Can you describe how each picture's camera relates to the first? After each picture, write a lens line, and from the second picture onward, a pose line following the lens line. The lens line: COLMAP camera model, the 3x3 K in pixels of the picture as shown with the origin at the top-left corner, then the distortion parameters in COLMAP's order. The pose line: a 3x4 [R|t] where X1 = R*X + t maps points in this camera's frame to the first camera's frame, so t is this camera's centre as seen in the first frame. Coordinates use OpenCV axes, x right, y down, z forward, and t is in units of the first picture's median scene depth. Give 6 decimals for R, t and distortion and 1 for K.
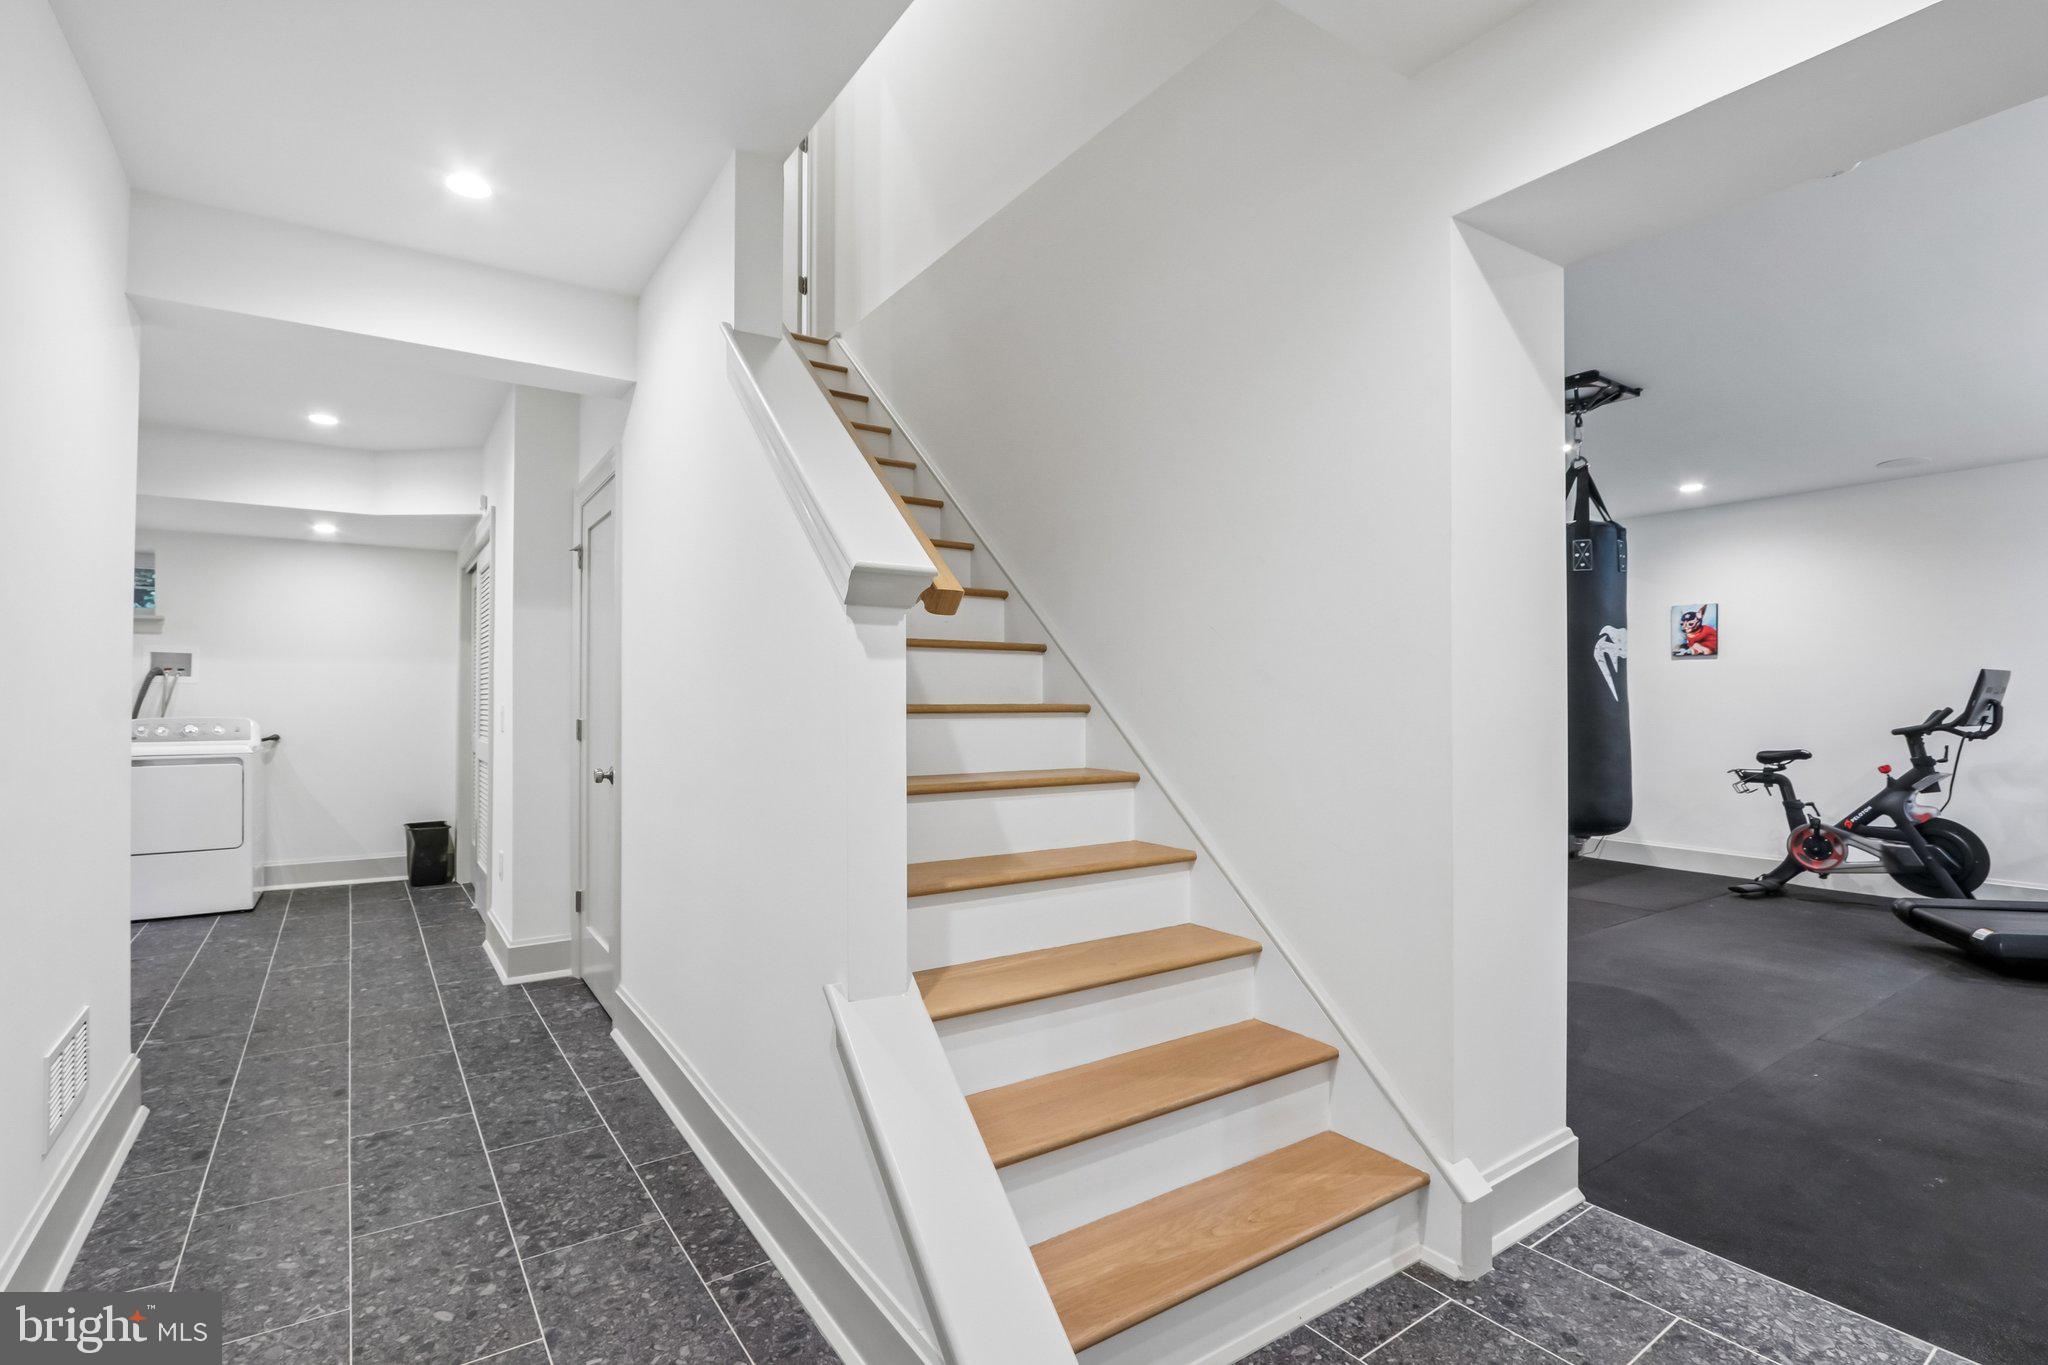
lens RADIAL K [[960.5, 0, 1019.0], [0, 960.5, 682.5], [0, 0, 1]] dist [-0.000555, -0.000029]
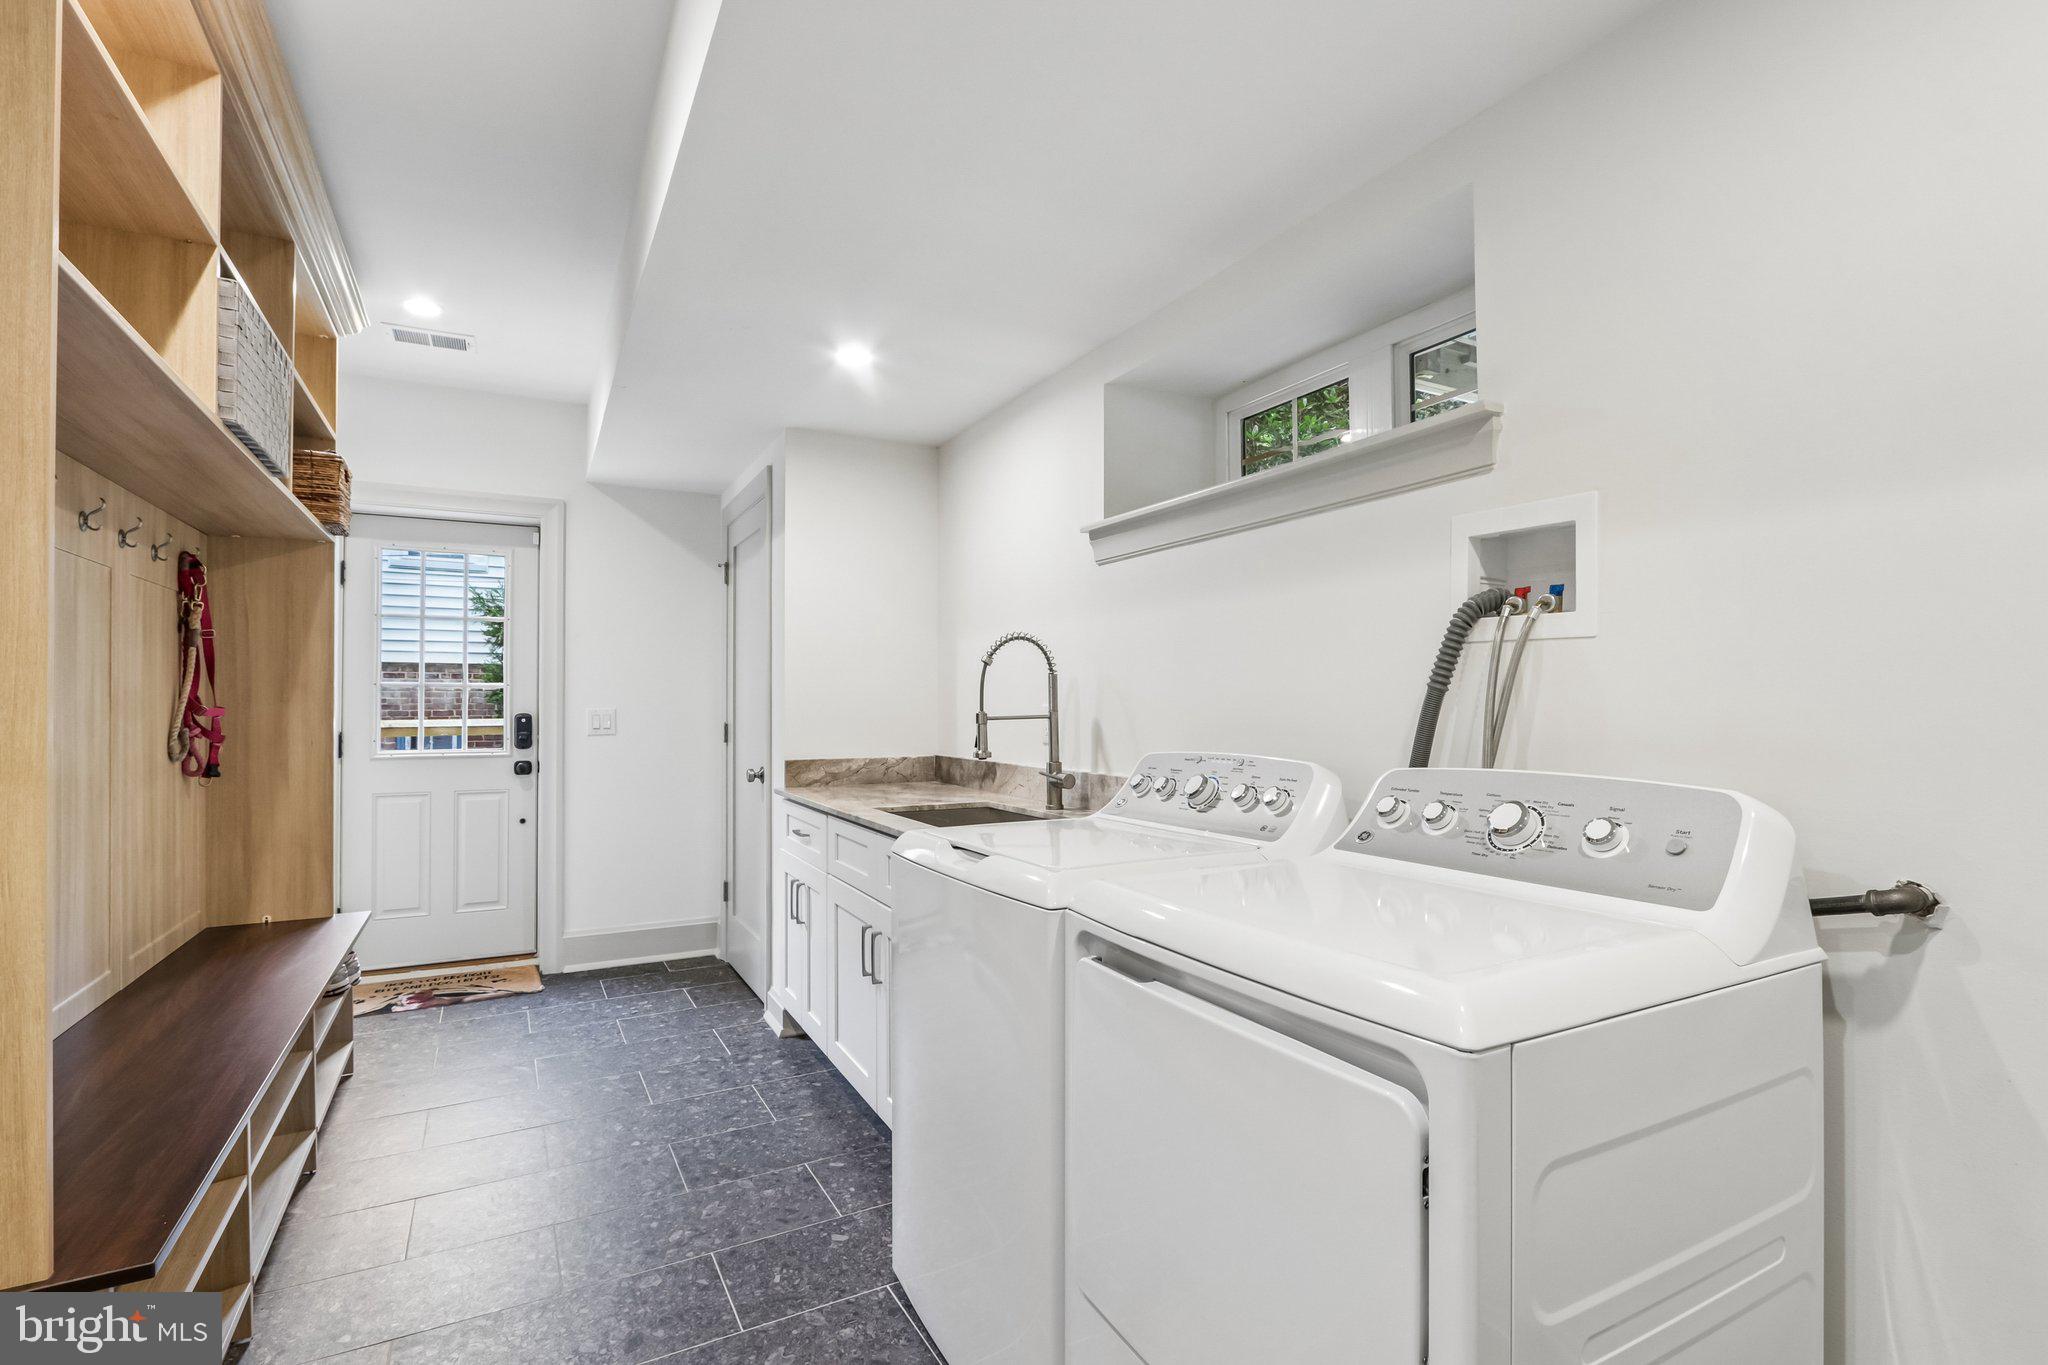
lens RADIAL K [[960.5, 0, 1026.1], [0, 960.5, 689.6], [0, 0, 1]] dist [-0.000555, -0.000029]
pose [[-0.105687, -0.016619, -0.994261, -0.598171], [0.011257, 0.999776, -0.017907, 0.018205], [0.994336, -0.013085, -0.105476, 0.891705]]
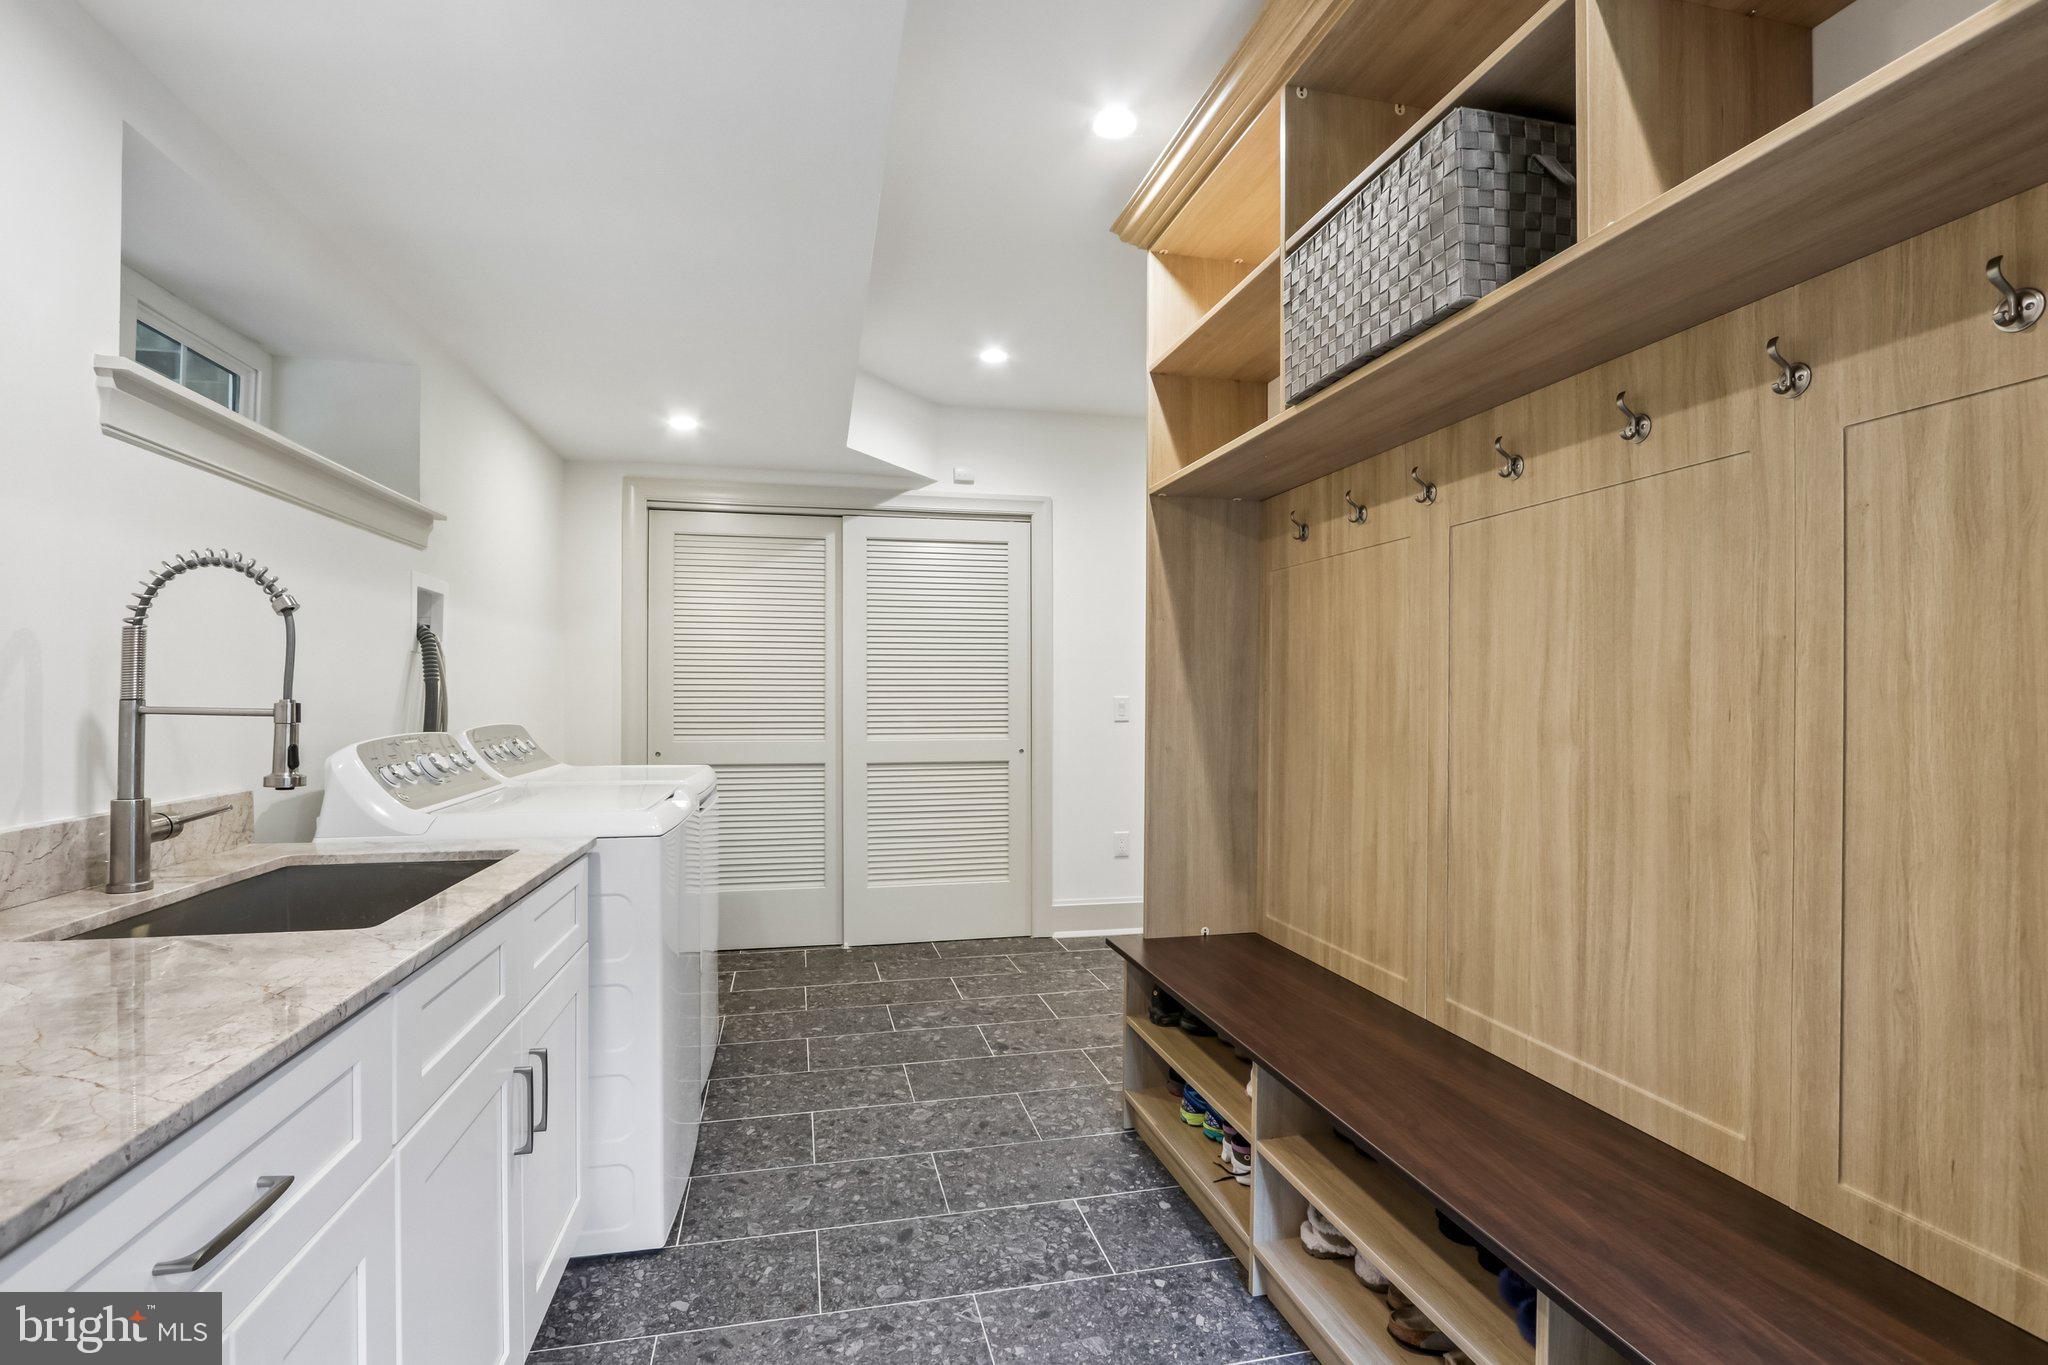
lens RADIAL K [[960.5, 0, 1020.9], [0, 960.5, 691.7], [0, 0, 1]] dist [-0.000555, -0.000029]
pose [[0.371048, 0.000549, 0.928613, -1.153561], [-0.010731, 0.999936, 0.003697, 0.017208], [-0.928551, -0.011336, 0.371030, 0.591818]]
